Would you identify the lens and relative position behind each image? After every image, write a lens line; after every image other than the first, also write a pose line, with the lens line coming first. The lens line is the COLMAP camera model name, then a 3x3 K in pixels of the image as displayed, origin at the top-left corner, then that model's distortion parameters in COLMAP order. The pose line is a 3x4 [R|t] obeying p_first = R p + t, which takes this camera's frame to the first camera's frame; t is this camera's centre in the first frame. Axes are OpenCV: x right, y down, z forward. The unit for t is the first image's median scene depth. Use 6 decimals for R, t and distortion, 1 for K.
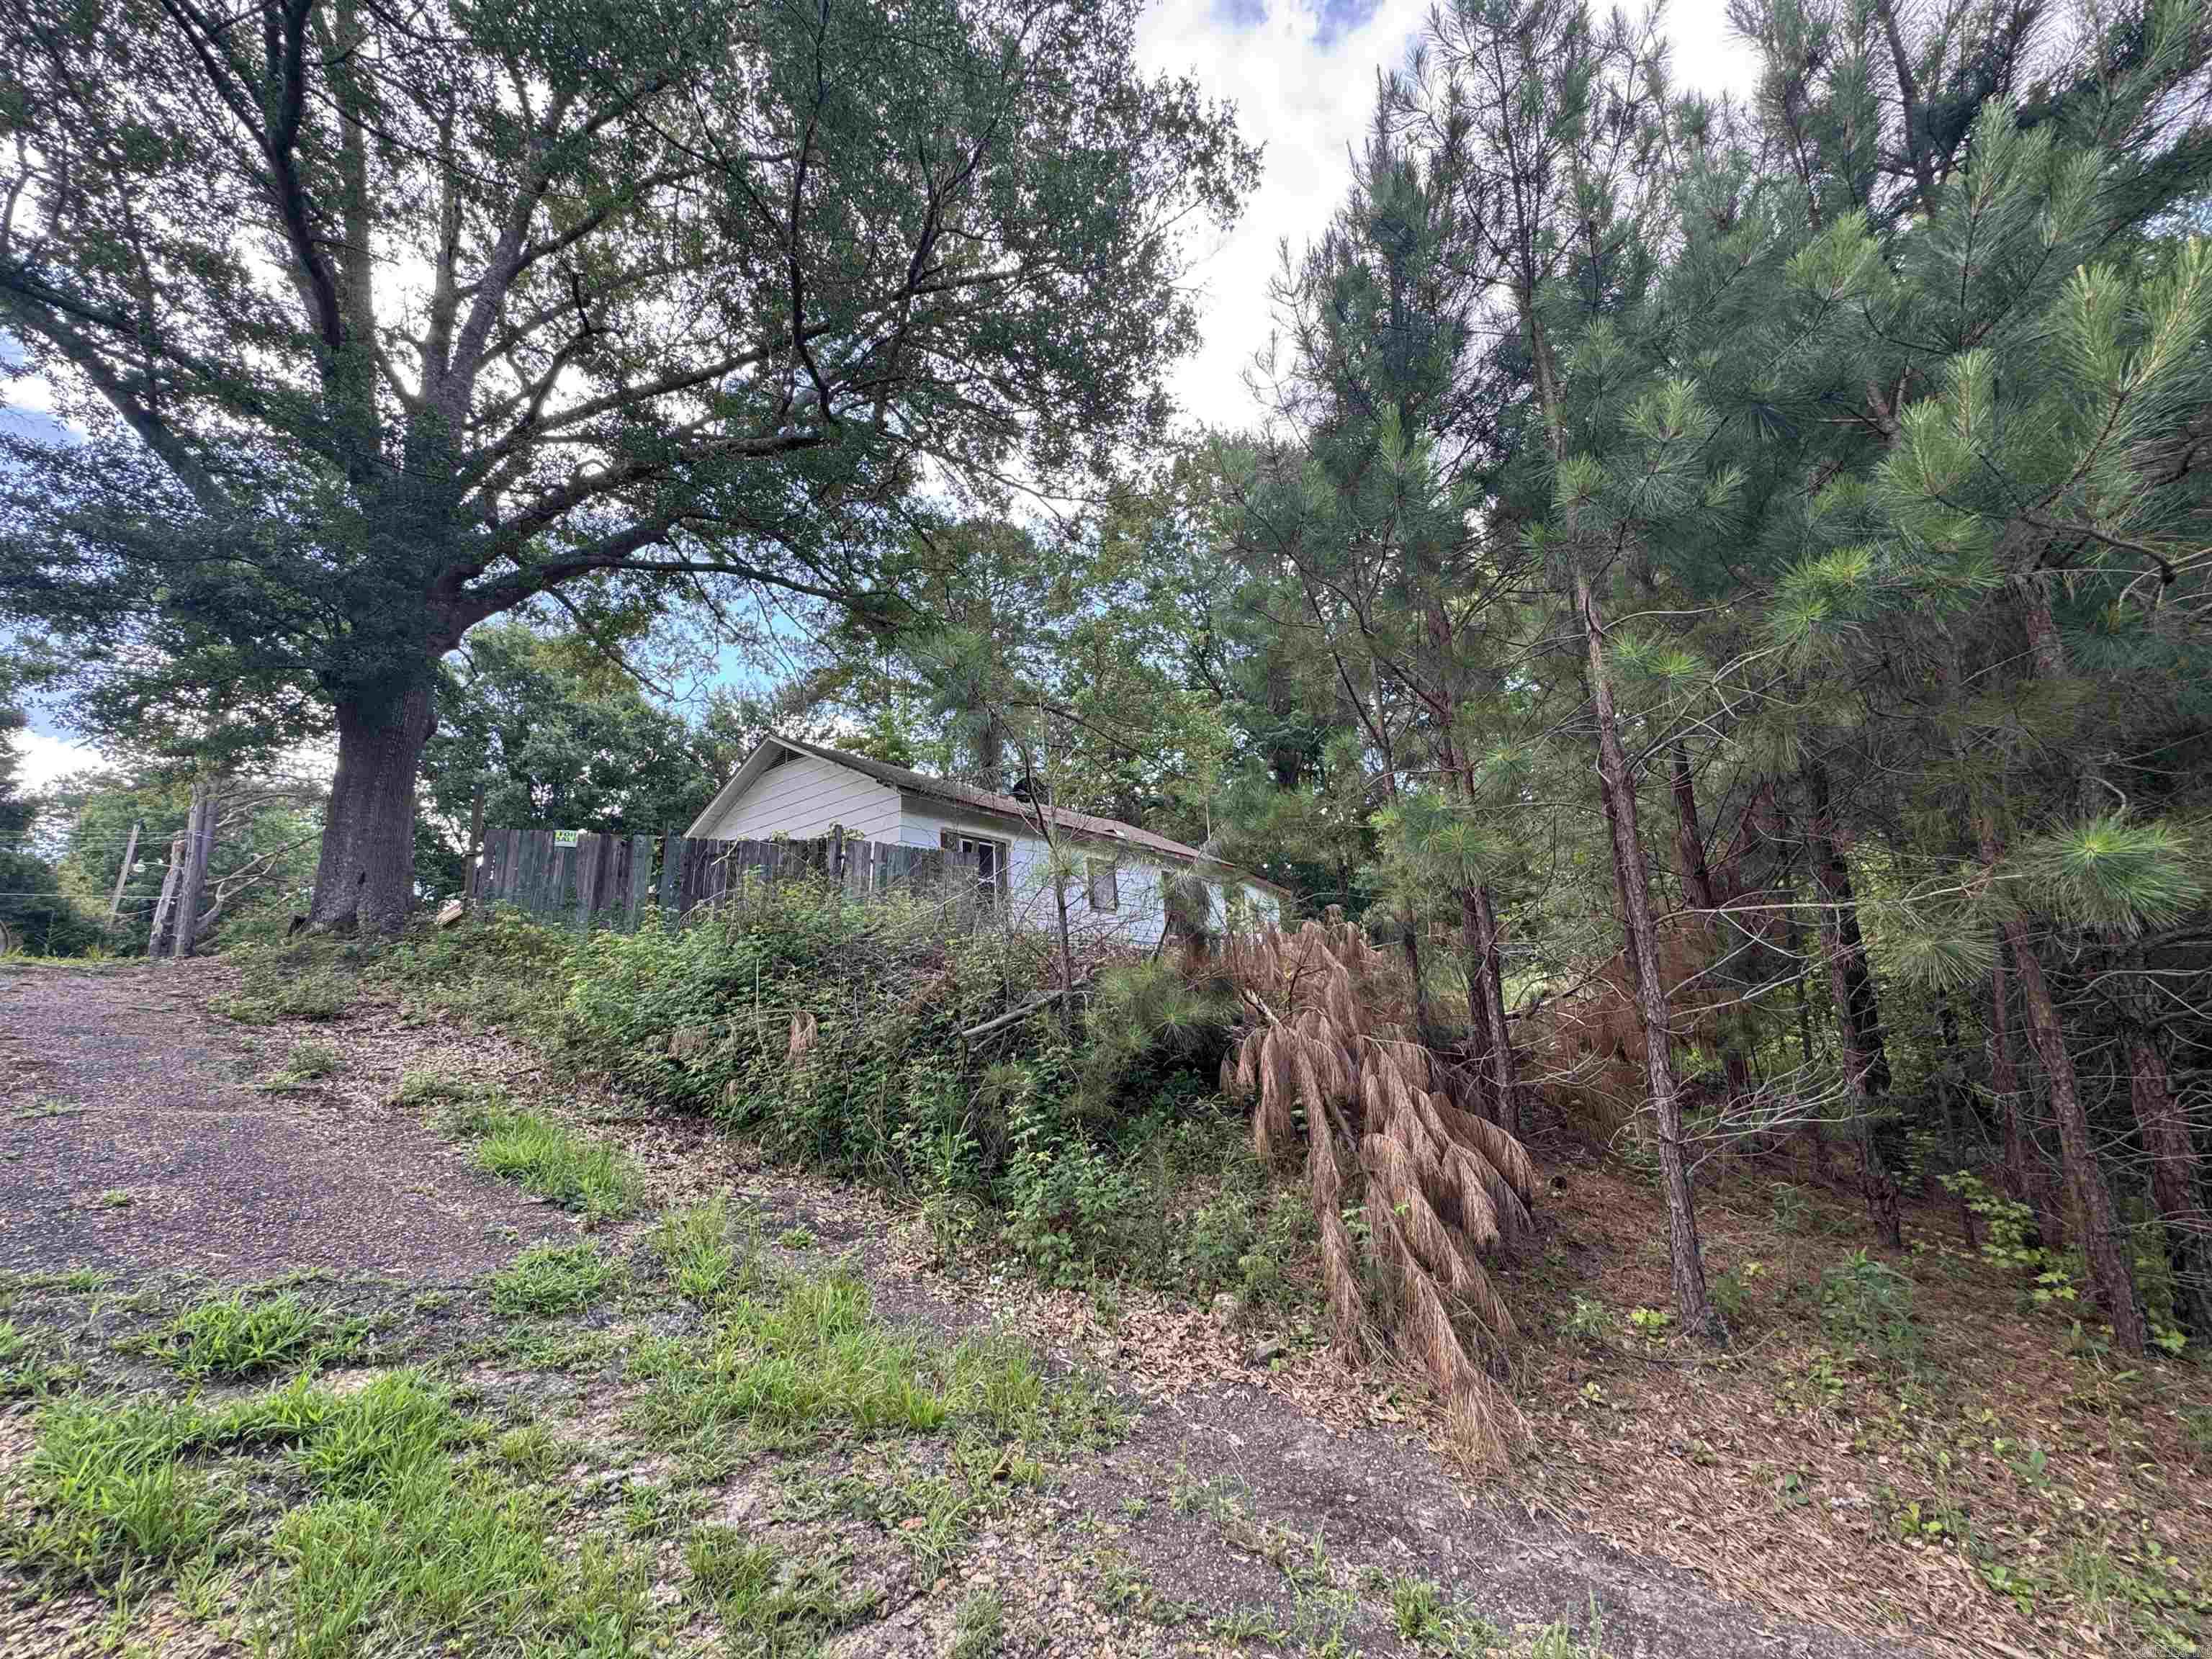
lens RADIAL K [[882.3, 0, 1103.9], [0, 882.3, 834.5], [0, 0, 1]] dist [-0.005809, 0.000846]
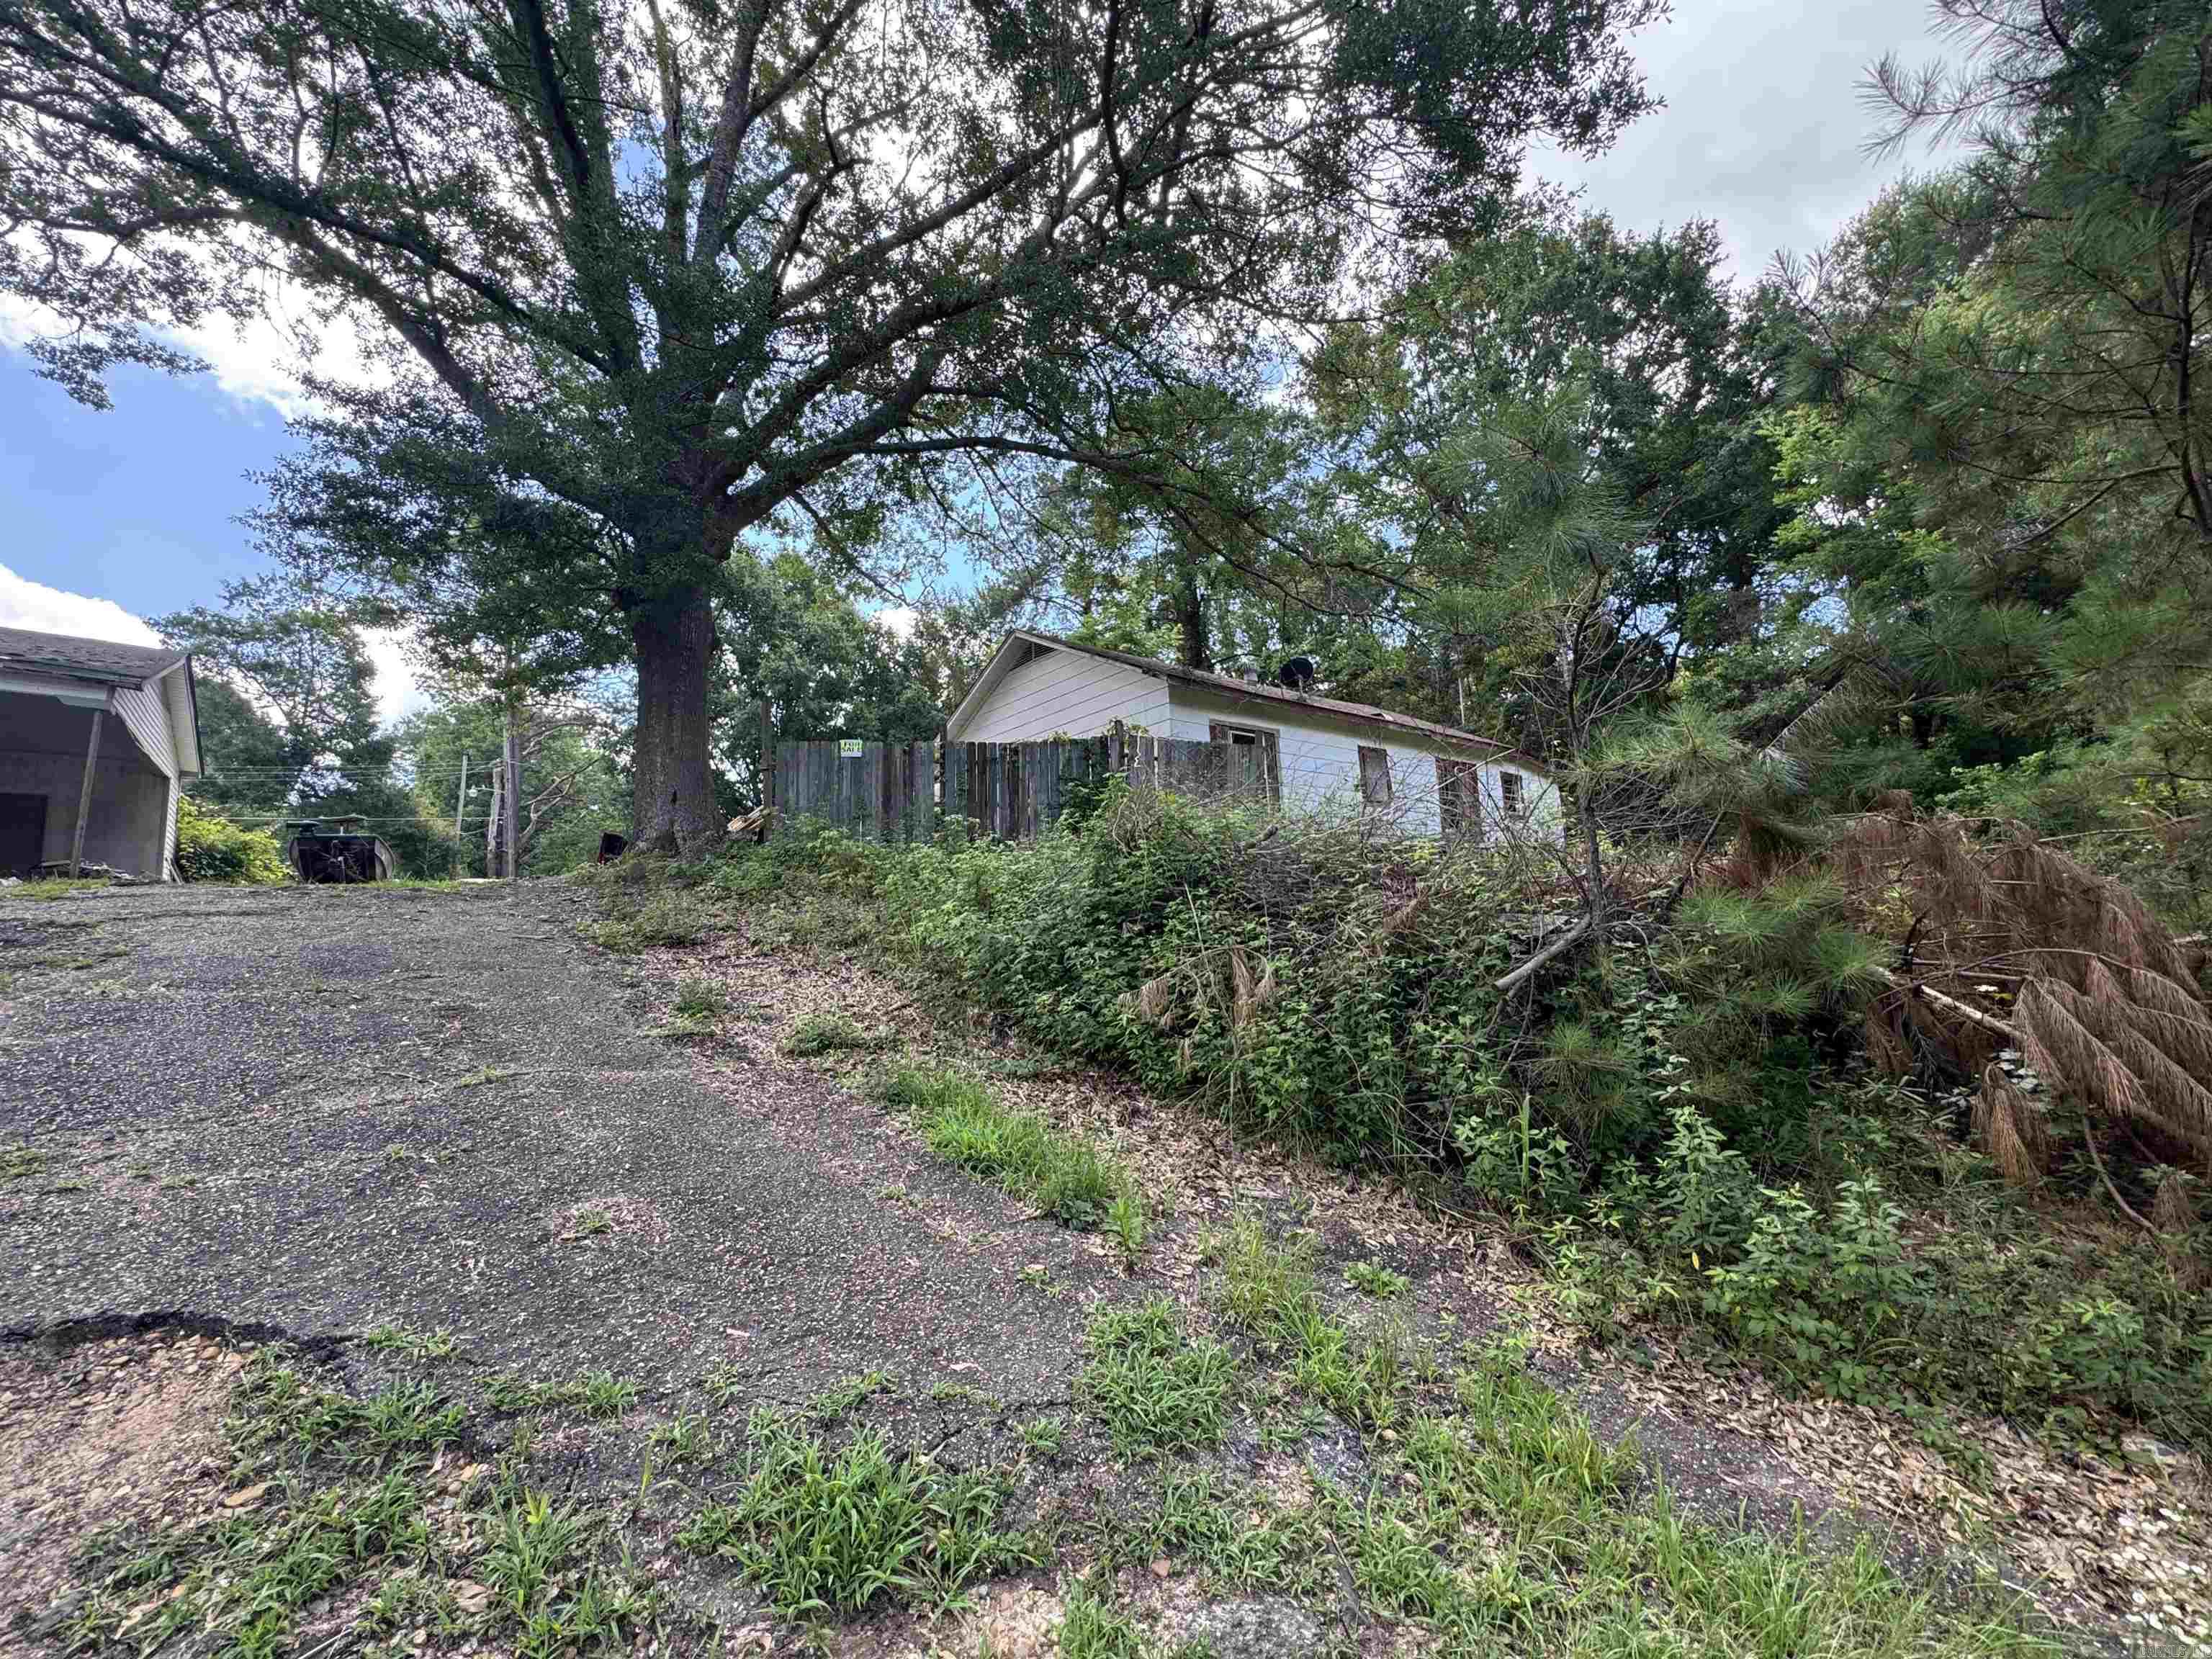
lens RADIAL K [[882.3, 0, 1103.0], [0, 882.3, 834.1], [0, 0, 1]] dist [-0.005809, 0.000846]
pose [[0.977989, -0.024310, -0.207236, -0.127992], [0.048839, 0.992270, 0.114083, 0.000781], [0.202861, -0.121693, 0.971616, 0.093503]]
